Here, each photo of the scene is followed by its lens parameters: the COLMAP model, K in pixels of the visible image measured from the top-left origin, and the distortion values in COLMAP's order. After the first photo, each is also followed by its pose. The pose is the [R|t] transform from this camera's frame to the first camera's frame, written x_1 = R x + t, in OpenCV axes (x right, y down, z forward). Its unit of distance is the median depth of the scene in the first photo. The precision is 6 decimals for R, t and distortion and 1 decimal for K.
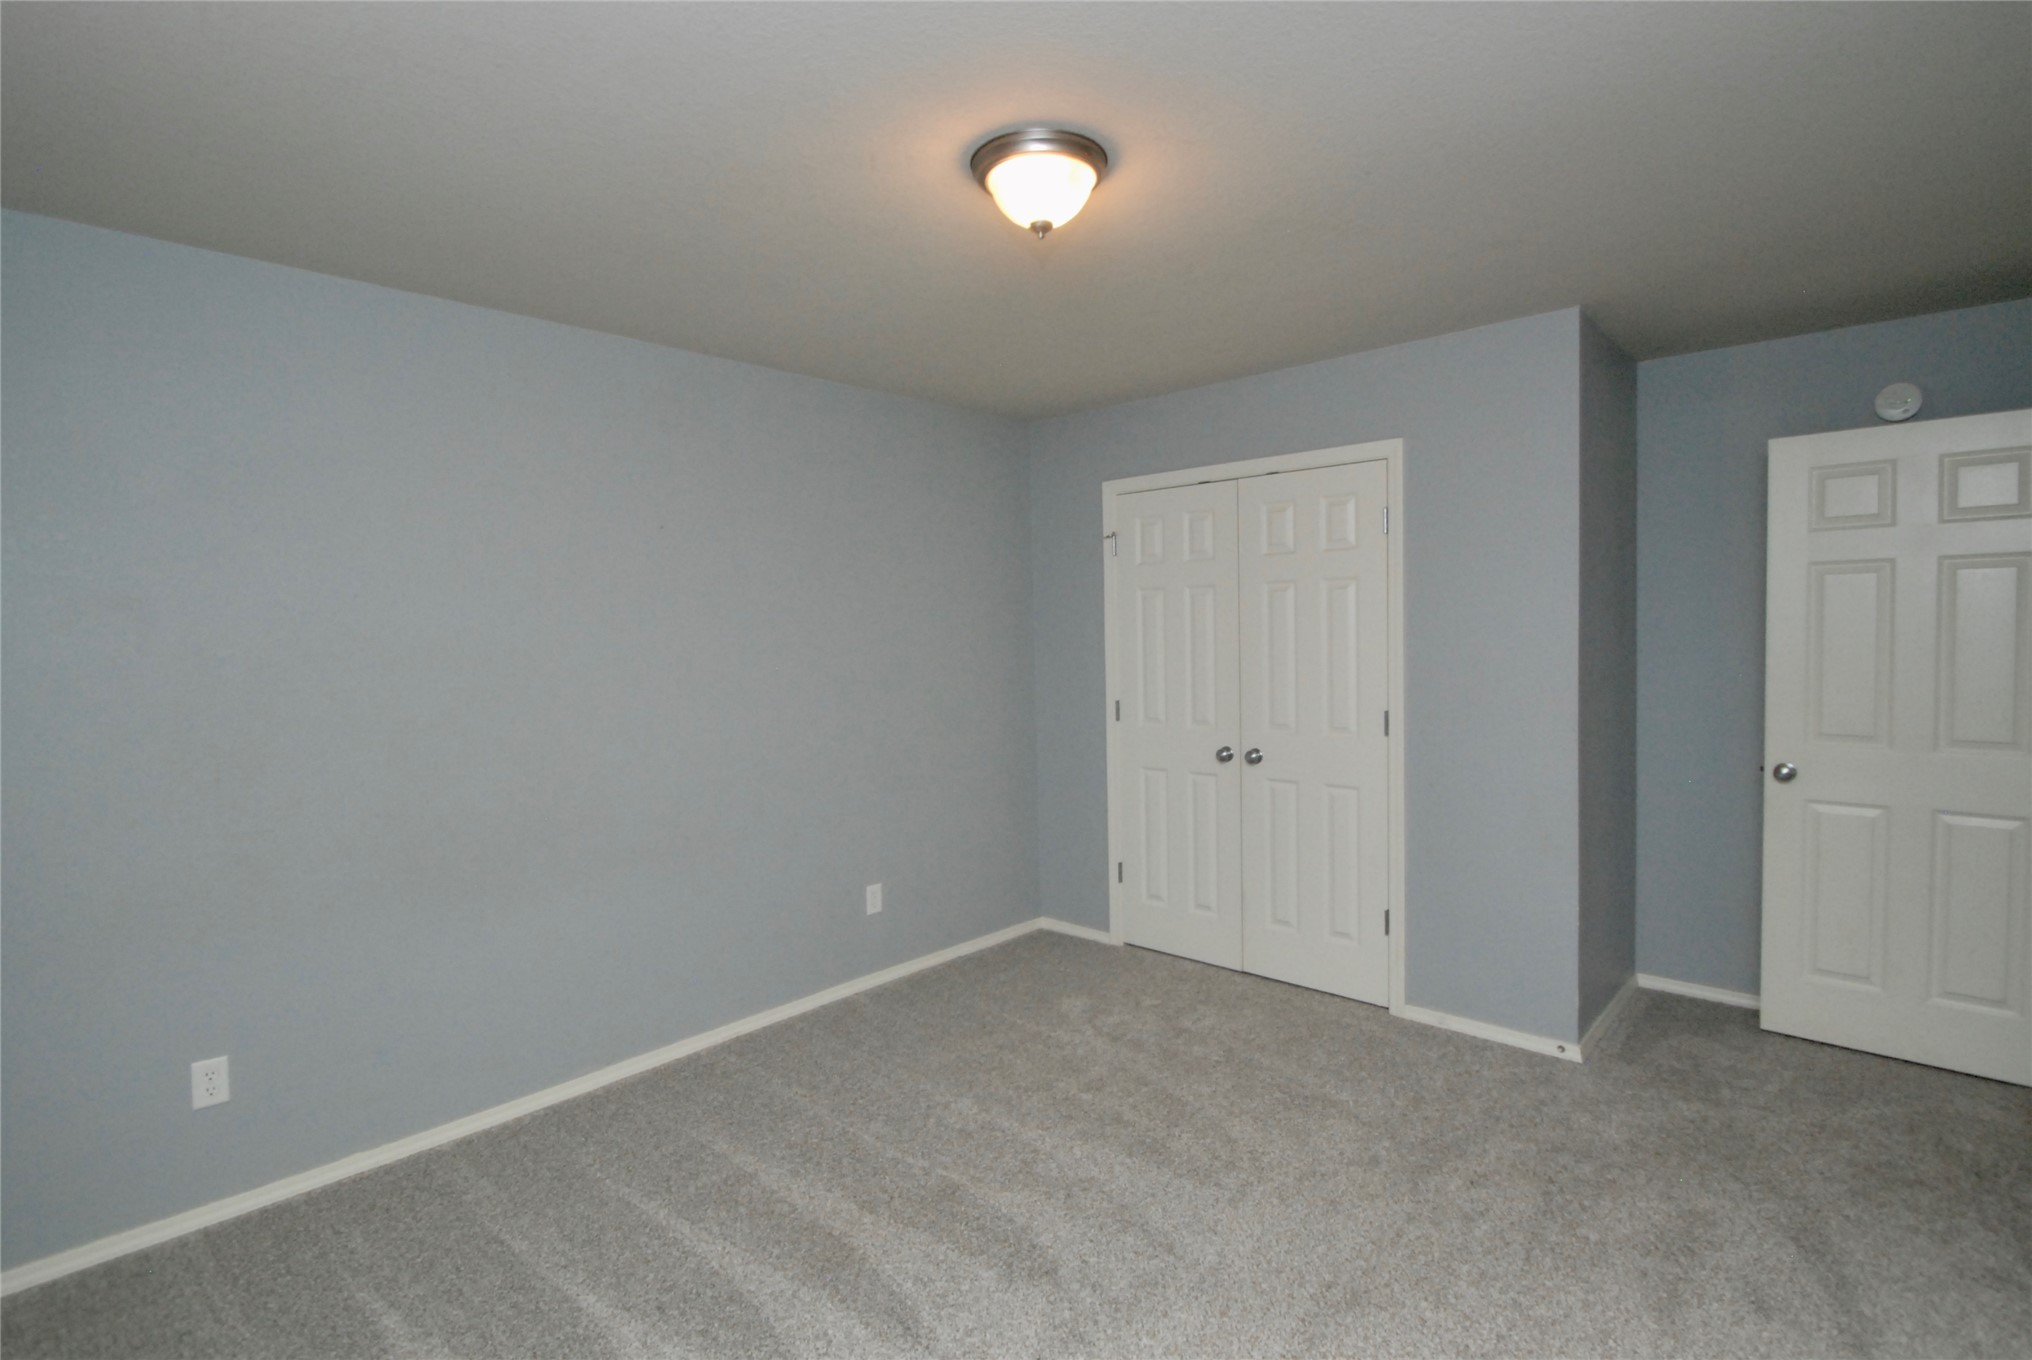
lens RADIAL K [[943.0, 0, 1021.8], [0, 943.0, 673.4], [0, 0, 1]] dist [0.002576, -0.008946]
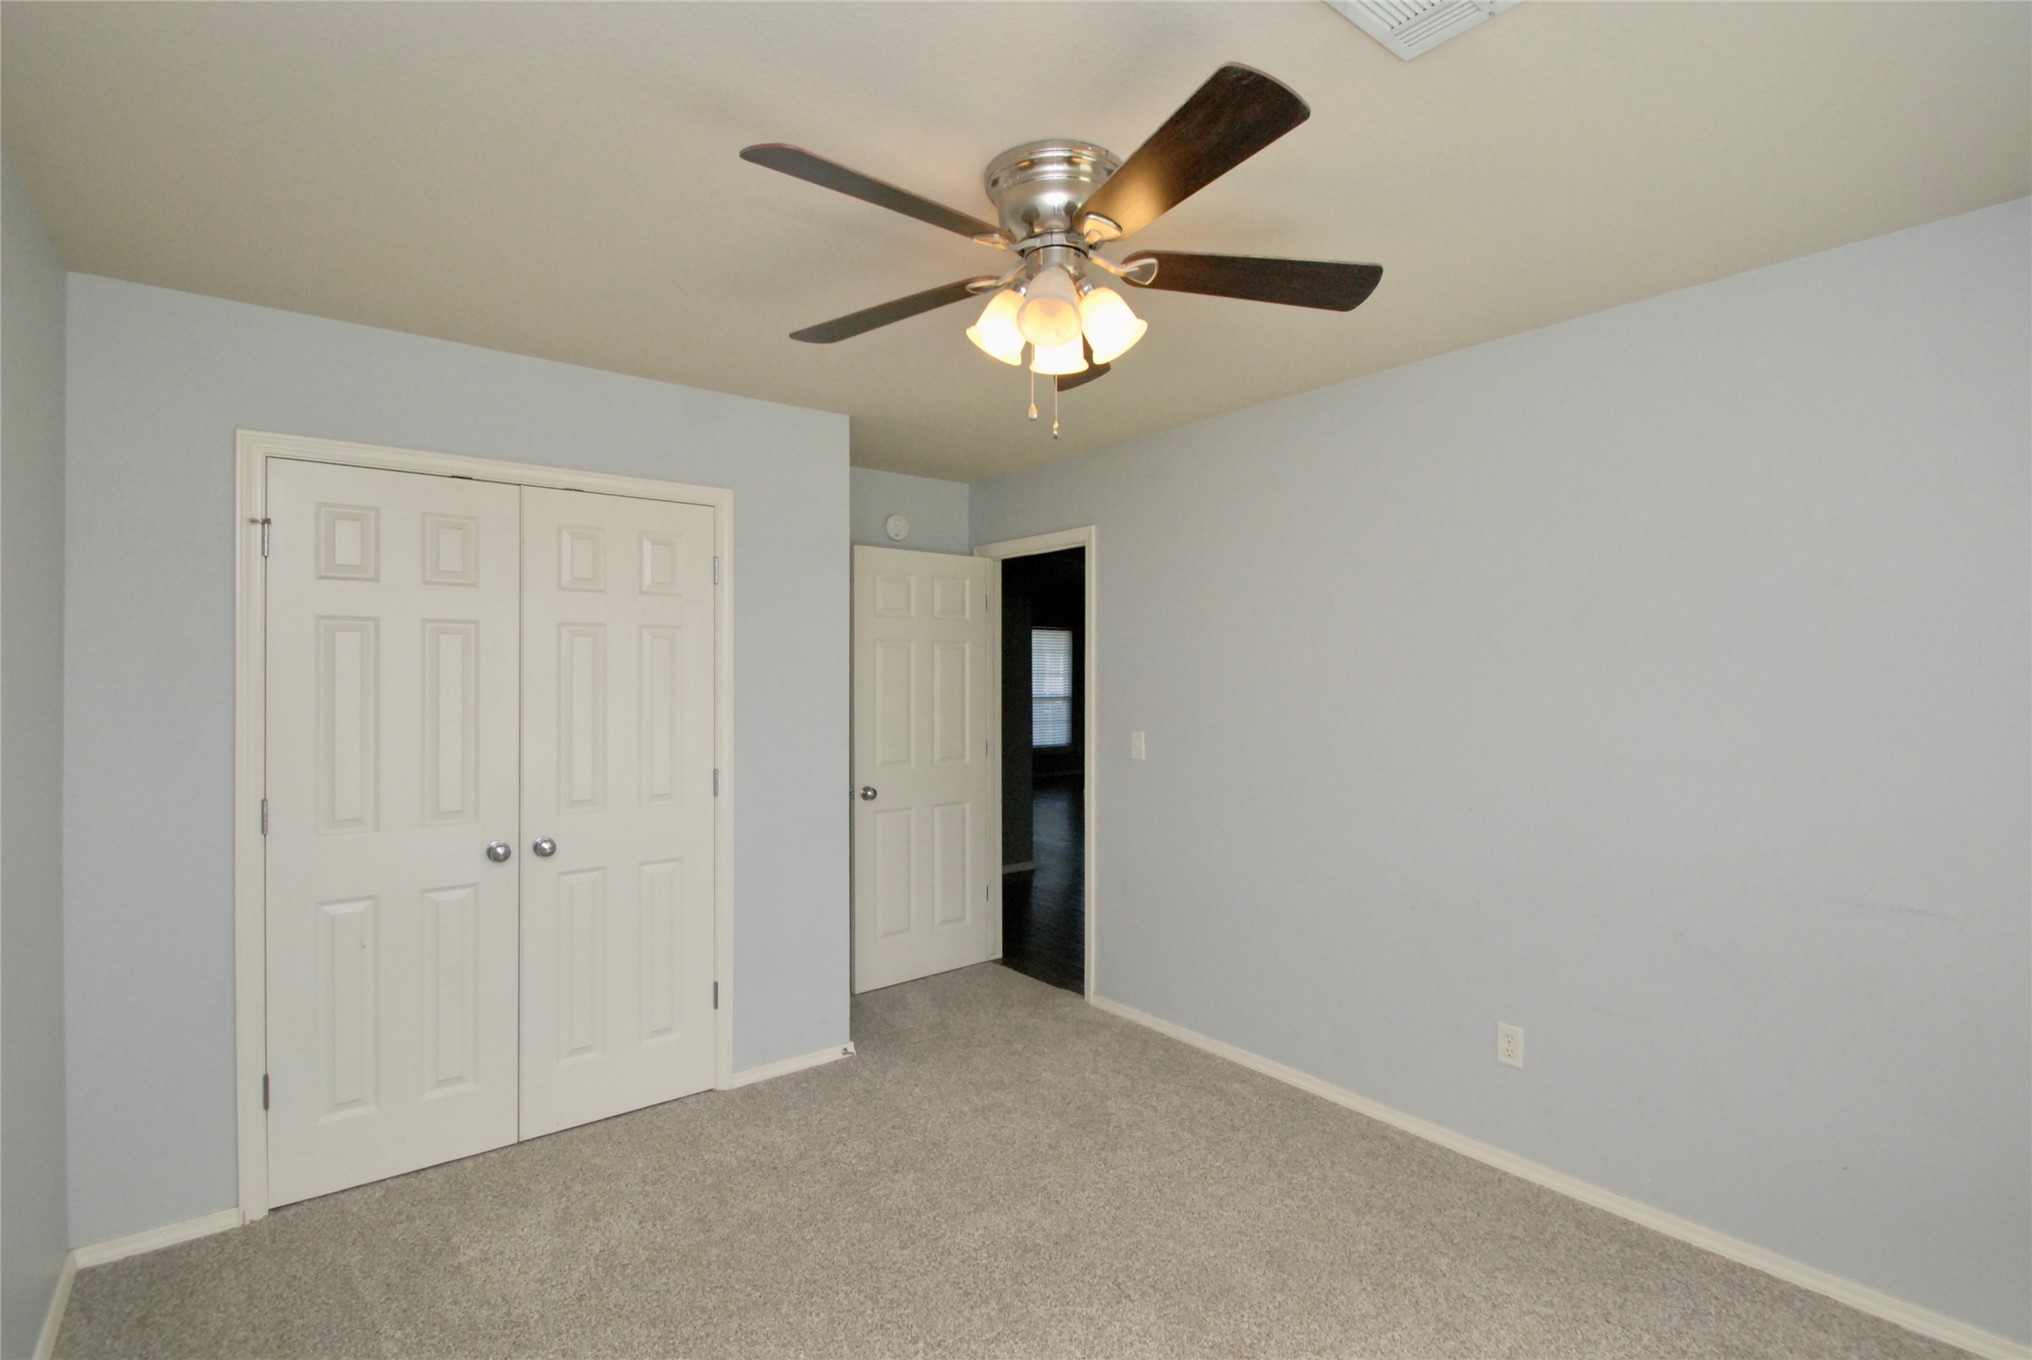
lens RADIAL K [[1034.9, 0, 1082.8], [0, 1034.9, 670.2], [0, 0, 1]] dist [0.000288, -0.016178]
pose [[0.091689, 0.019574, 0.995595, -0.680221], [0.039774, 0.998937, -0.023303, -0.024211], [-0.994993, 0.041736, 0.090813, 0.587219]]
